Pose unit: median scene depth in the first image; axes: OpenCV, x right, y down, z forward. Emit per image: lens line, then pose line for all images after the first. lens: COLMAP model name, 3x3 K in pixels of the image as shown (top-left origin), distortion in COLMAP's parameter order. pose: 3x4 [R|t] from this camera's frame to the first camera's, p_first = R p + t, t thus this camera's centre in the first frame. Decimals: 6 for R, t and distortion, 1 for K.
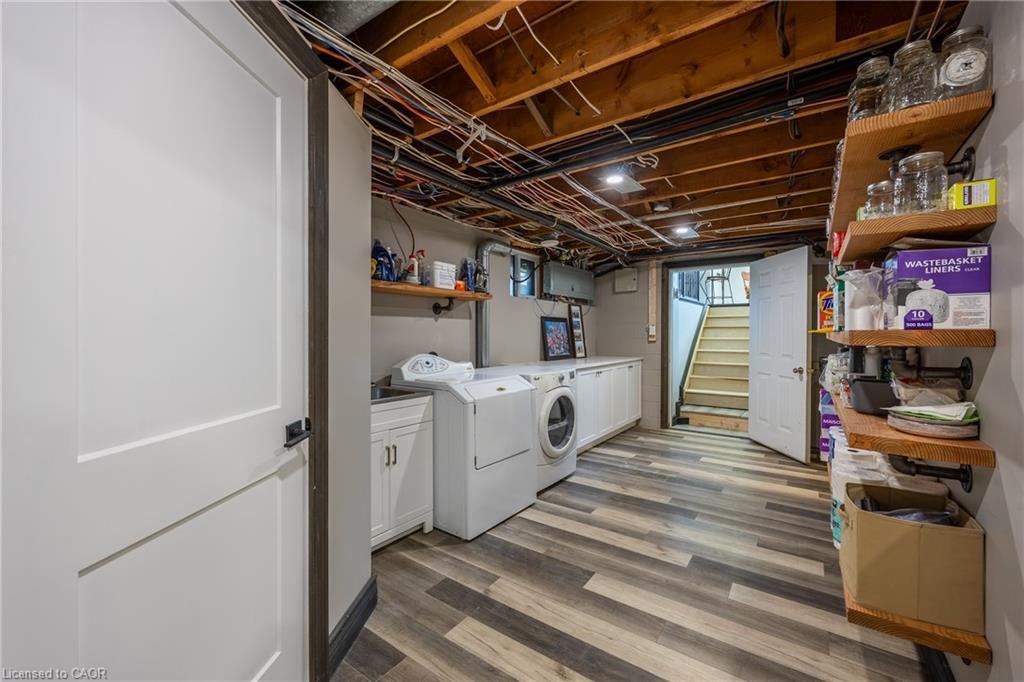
lens RADIAL K [[392.5, 0, 512.0], [0, 392.5, 341.0], [0, 0, 1]] dist [-0.001528, 0.000015]
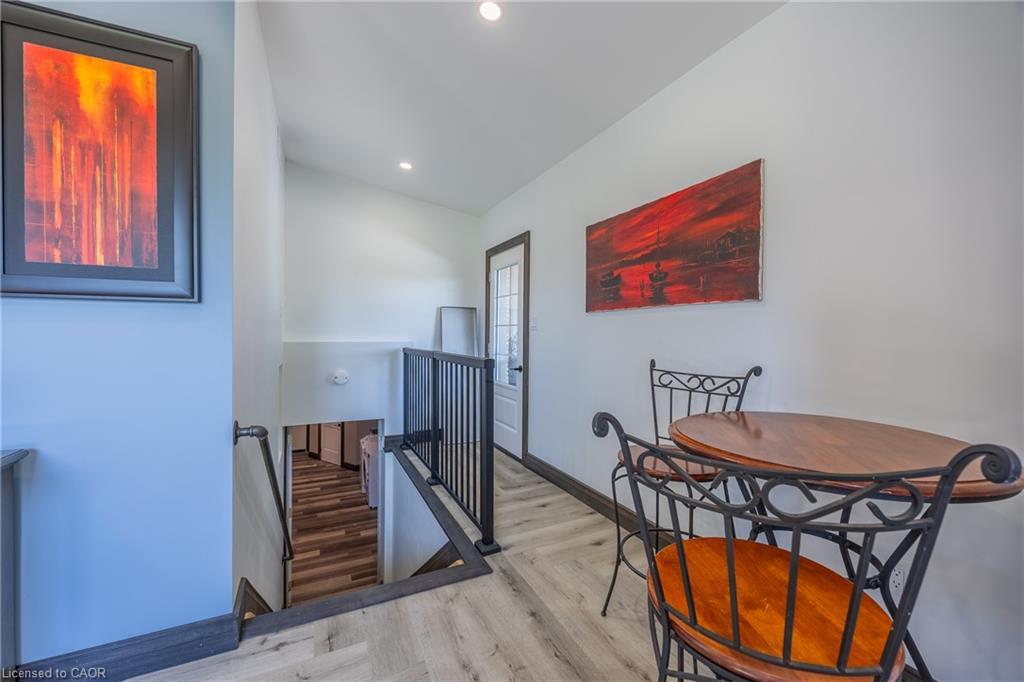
lens RADIAL K [[392.5, 0, 512.0], [0, 392.5, 341.0], [0, 0, 1]] dist [-0.001528, 0.000015]
pose [[-0.457859, 0.007547, -0.888993, 2.013767], [-0.012014, 0.999820, 0.014676, -0.679026], [0.888944, 0.017400, -0.457686, 3.220663]]
